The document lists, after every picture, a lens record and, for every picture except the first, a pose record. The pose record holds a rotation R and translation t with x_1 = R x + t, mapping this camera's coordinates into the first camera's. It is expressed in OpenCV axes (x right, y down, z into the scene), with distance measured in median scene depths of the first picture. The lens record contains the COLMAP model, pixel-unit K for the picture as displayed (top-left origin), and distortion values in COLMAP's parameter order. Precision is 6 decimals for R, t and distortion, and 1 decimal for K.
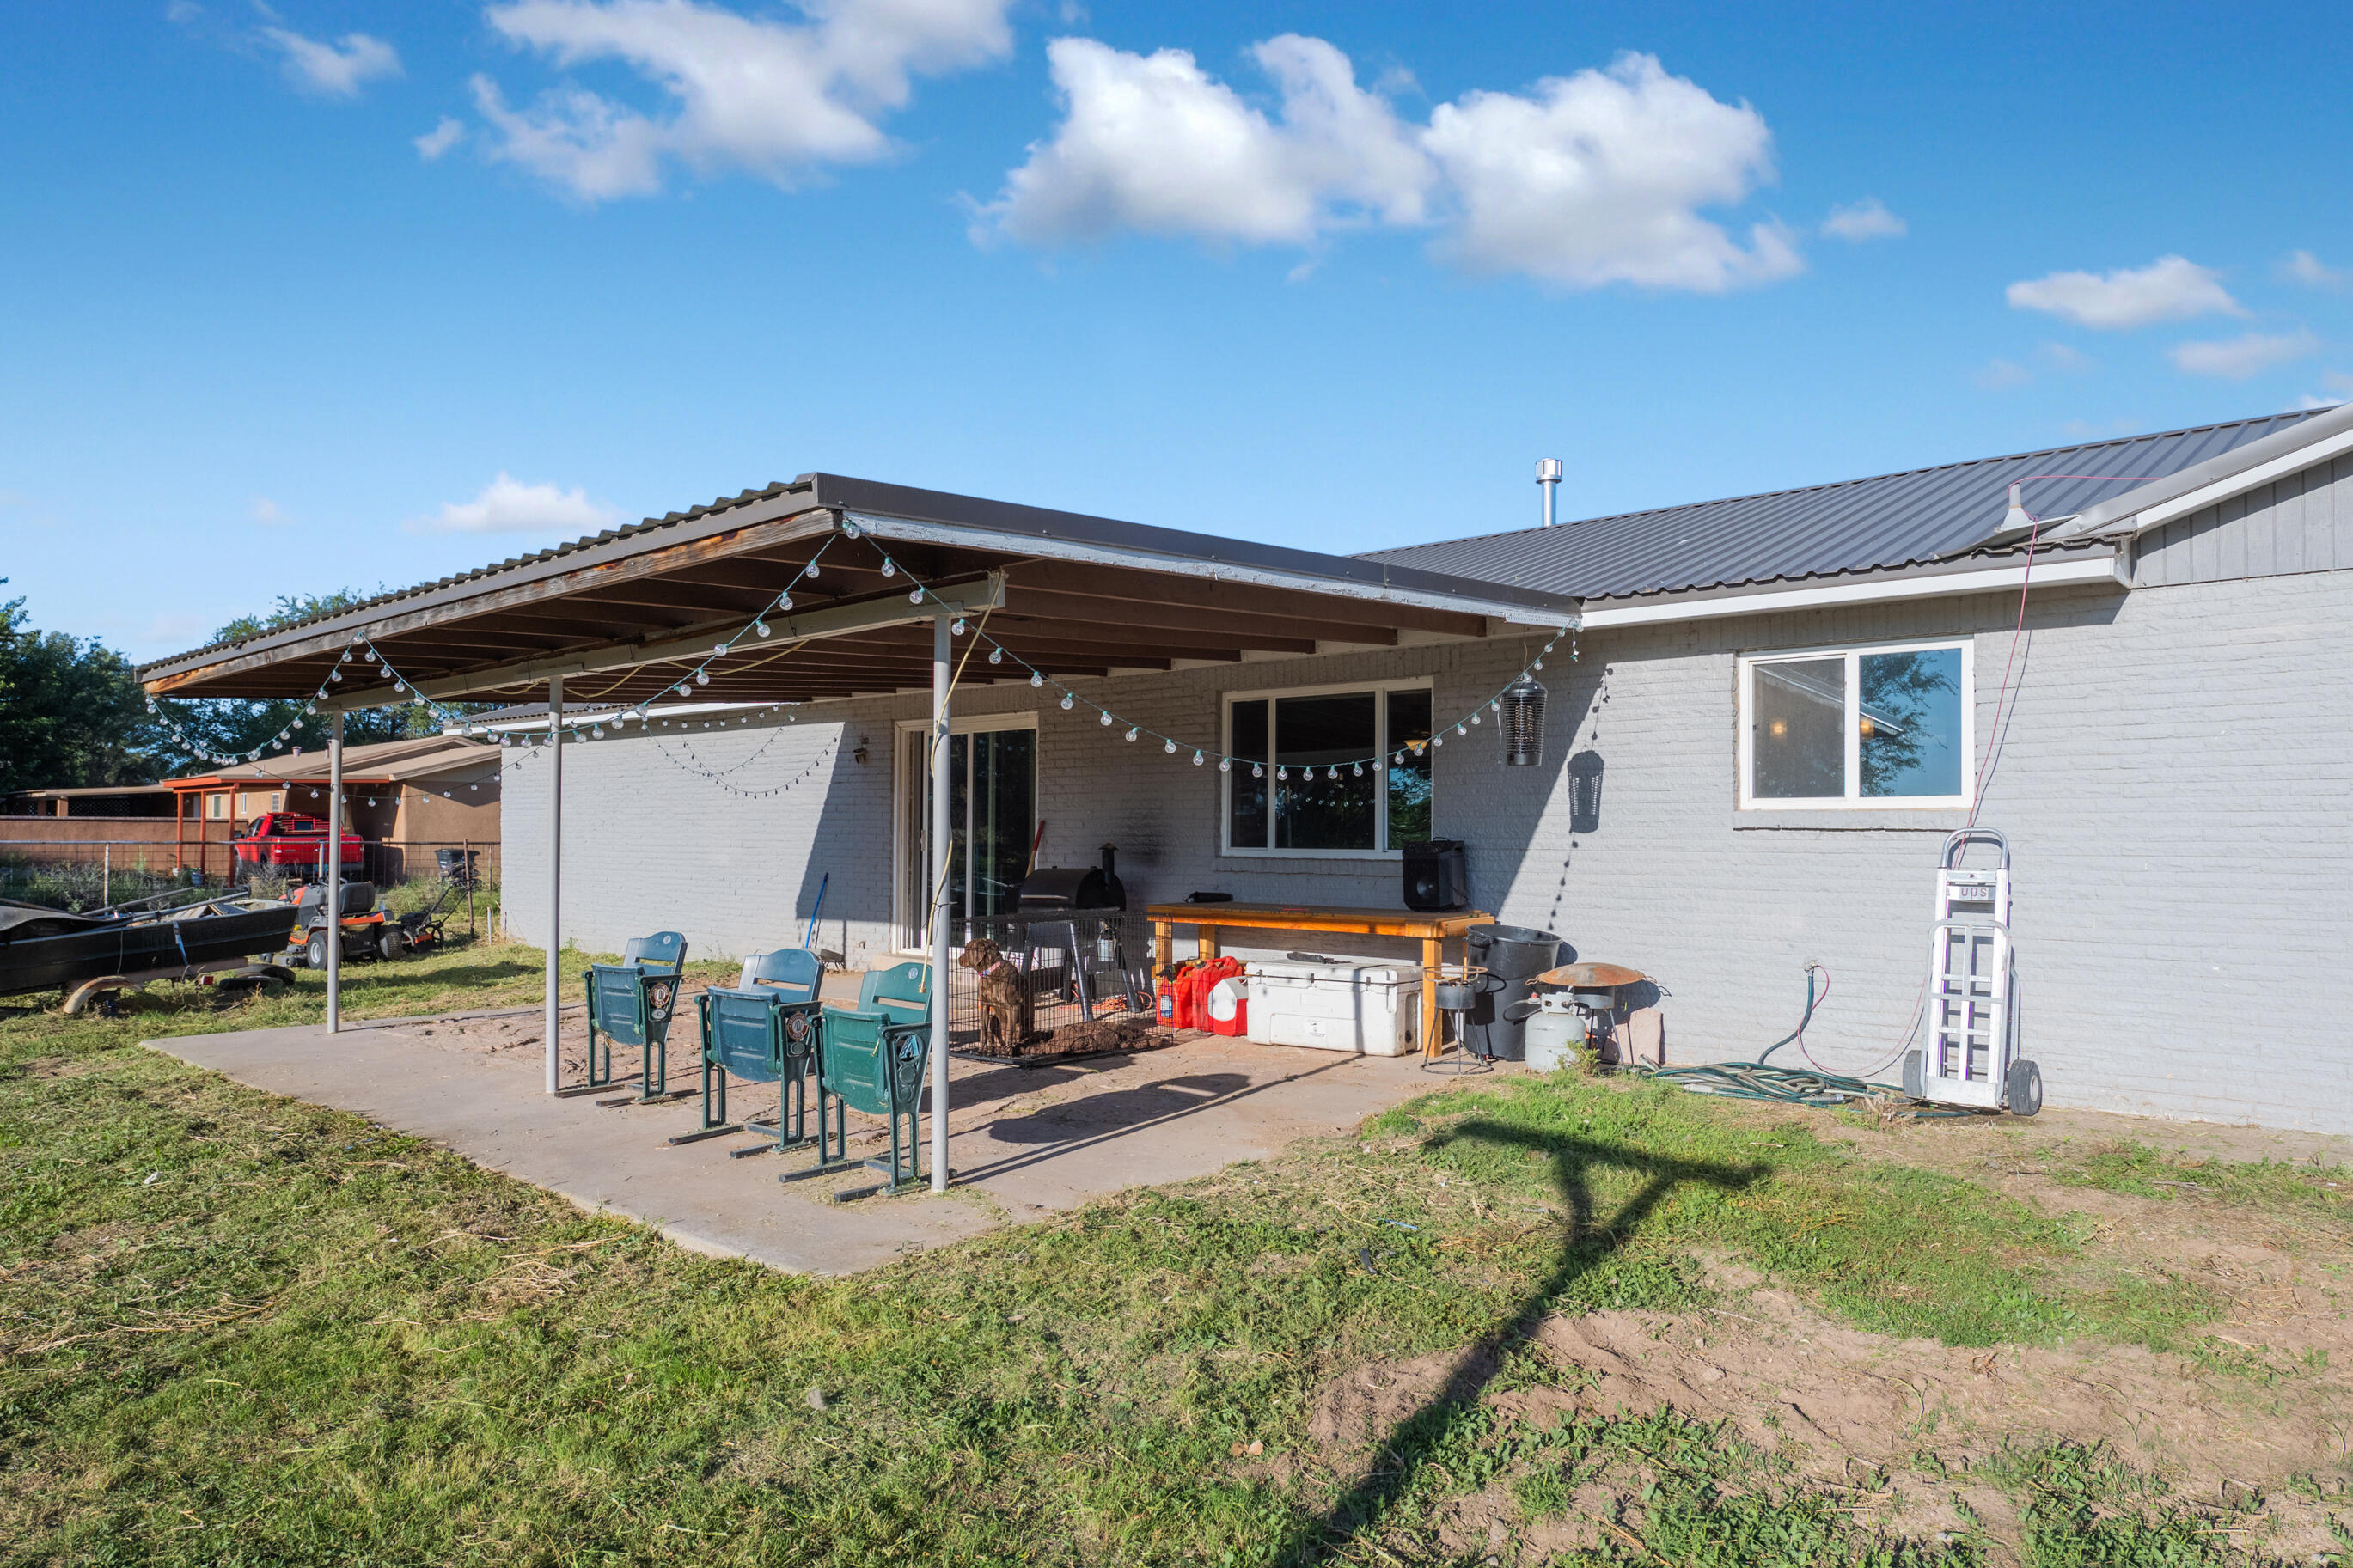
lens RADIAL K [[1391.6, 0, 1176.5], [0, 1391.6, 784.0], [0, 0, 1]] dist [-0.000560, -0.000205]
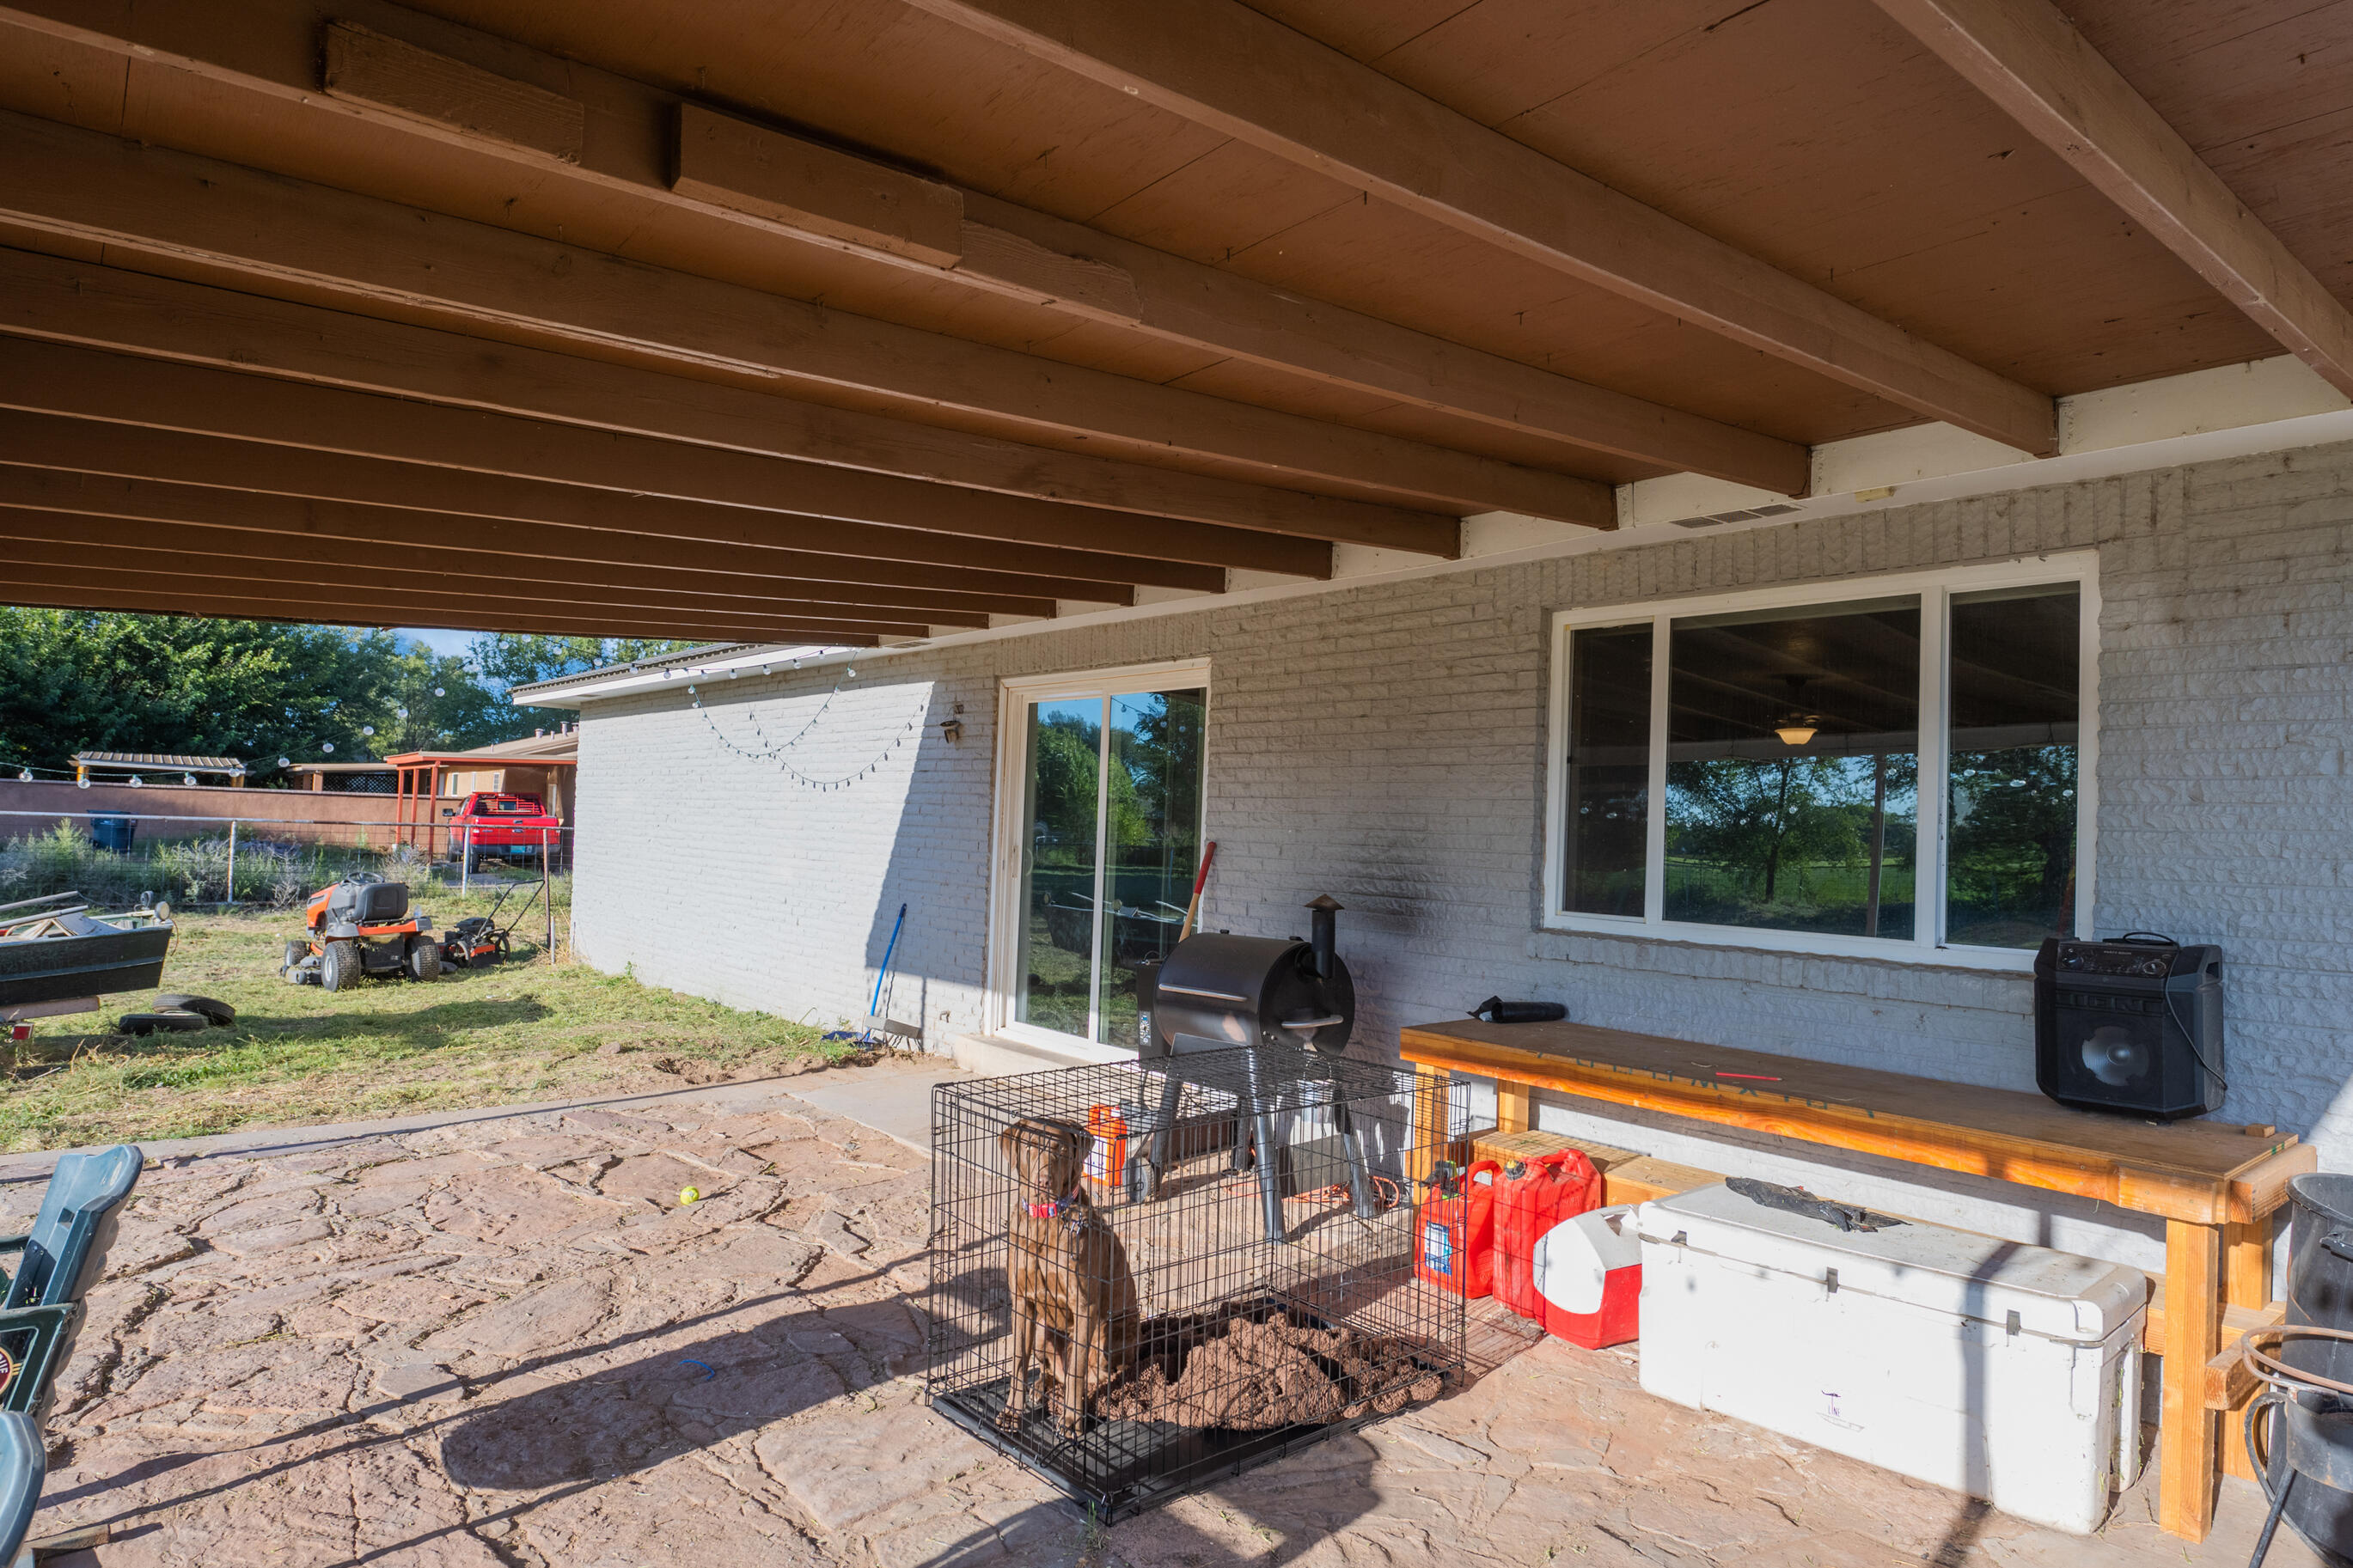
lens RADIAL K [[1344.9, 0, 1176.5], [0, 1344.9, 784.0], [0, 0, 1]] dist [0.002760, 0.000219]
pose [[0.987599, 0.025564, -0.154899, -0.026453], [-0.025570, 0.999671, 0.001952, 0.001046], [0.154898, 0.002033, 0.987928, 0.485660]]
